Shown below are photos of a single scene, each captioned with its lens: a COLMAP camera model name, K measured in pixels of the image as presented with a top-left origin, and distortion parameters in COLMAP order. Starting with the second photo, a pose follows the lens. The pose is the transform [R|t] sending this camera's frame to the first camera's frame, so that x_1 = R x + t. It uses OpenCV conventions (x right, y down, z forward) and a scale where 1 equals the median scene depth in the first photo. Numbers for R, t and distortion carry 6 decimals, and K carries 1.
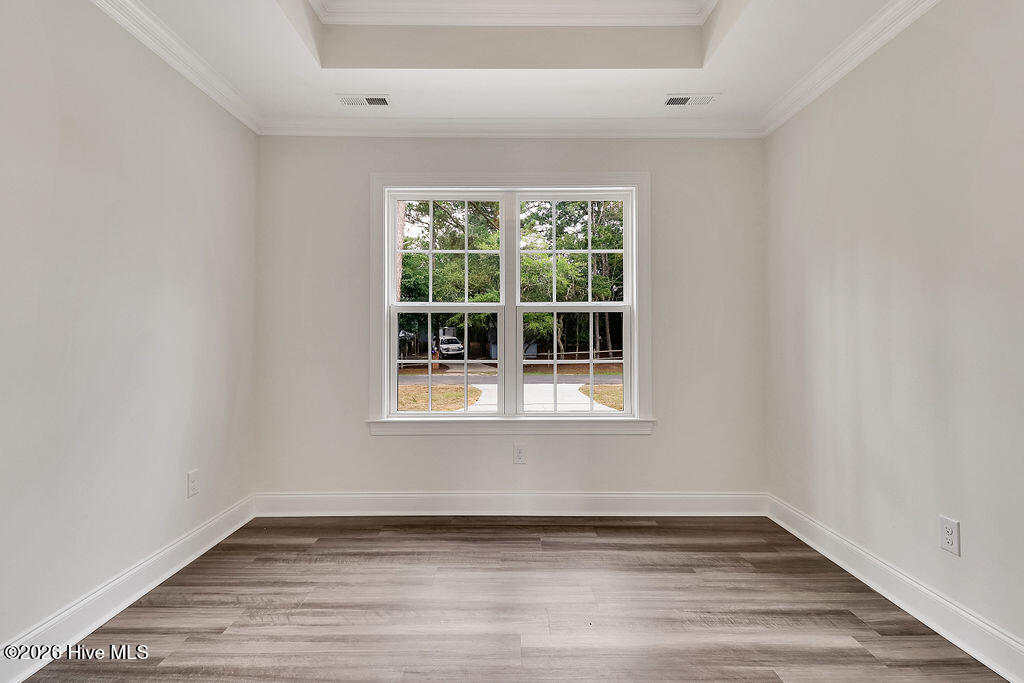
lens RADIAL K [[487.9, 0, 512.7], [0, 487.9, 330.9], [0, 0, 1]] dist [0.025179, -0.022590]
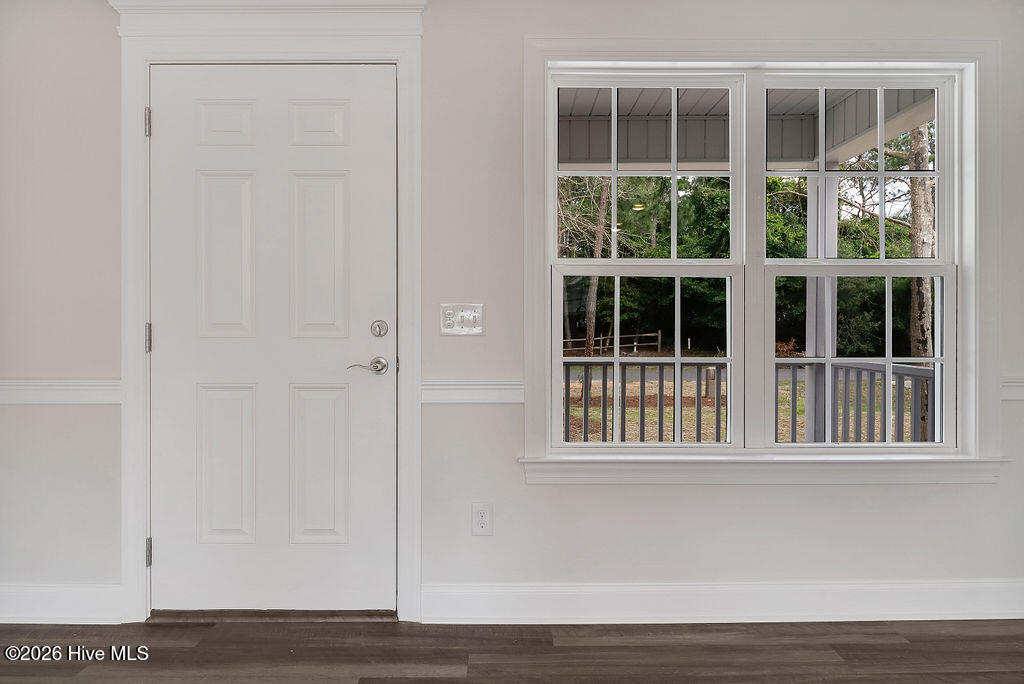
lens RADIAL K [[829.0, 0, 512.0], [0, 829.0, 327.2], [0, 0, 1]] dist [-0.002615, -0.002935]
pose [[0.999974, 0.002019, 0.006905, -0.354591], [-0.002177, 0.999733, 0.023002, 0.001112], [-0.006857, -0.023017, 0.999712, 0.005344]]
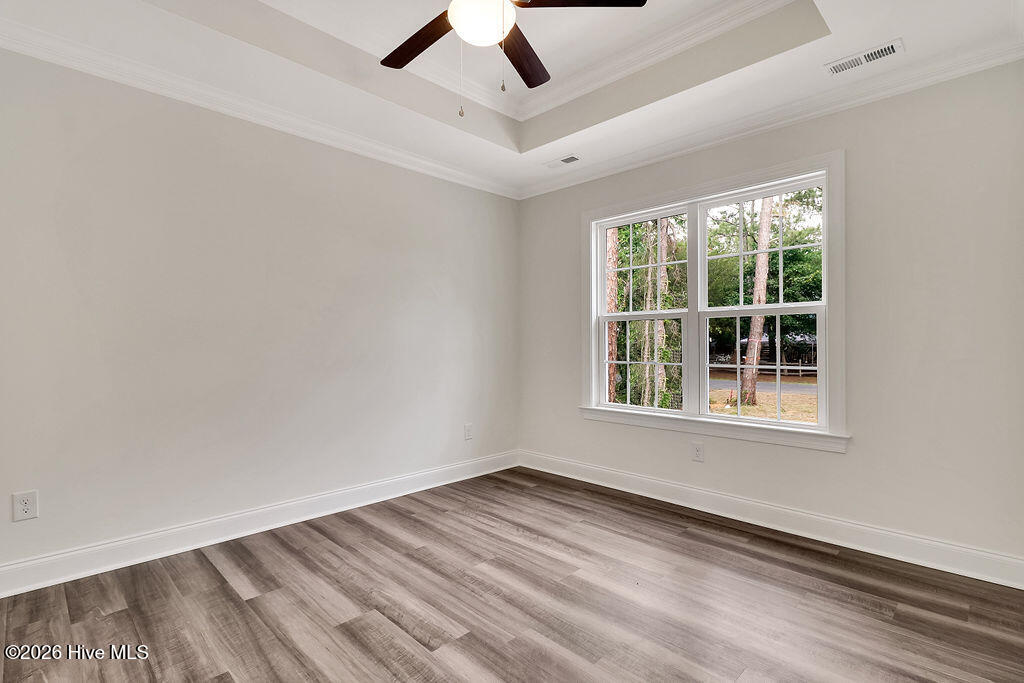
lens RADIAL K [[483.3, 0, 512.0], [0, 483.3, 341.5], [0, 0, 1]] dist [-0.013124, -0.000954]
pose [[0.703577, -0.001883, -0.710617, 0.531020], [0.011179, 0.999902, 0.008418, -0.000014], [0.710531, -0.013867, 0.703529, -0.015865]]
